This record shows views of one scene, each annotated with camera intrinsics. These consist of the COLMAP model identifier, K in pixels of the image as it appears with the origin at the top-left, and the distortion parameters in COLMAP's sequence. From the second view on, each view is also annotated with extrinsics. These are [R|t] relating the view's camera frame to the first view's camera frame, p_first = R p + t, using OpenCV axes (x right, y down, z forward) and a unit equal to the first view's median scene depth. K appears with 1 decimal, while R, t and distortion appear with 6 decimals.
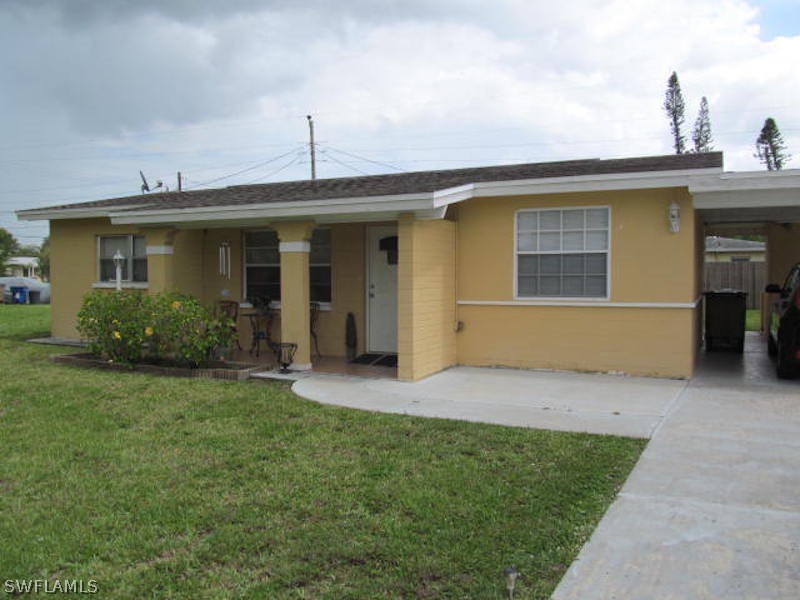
lens RADIAL K [[659.4, 0, 399.6], [0, 659.4, 296.1], [0, 0, 1]] dist [-0.016638, -0.011016]
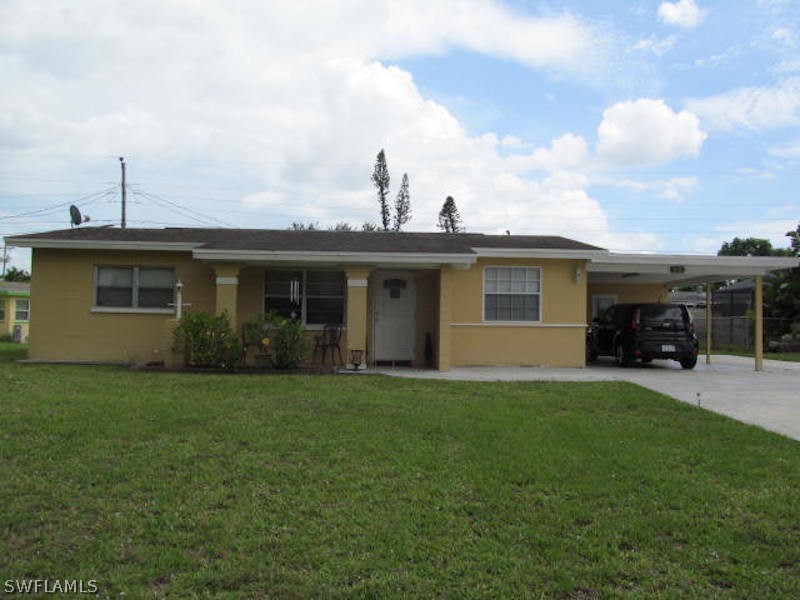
lens RADIAL K [[659.4, 0, 400.1], [0, 659.4, 302.8], [0, 0, 1]] dist [-0.016638, -0.011016]
pose [[0.885053, 0.030479, 0.464491, -0.653257], [-0.000162, 0.997874, -0.065169, 0.054506], [-0.465489, 0.057603, 0.883177, -0.270848]]
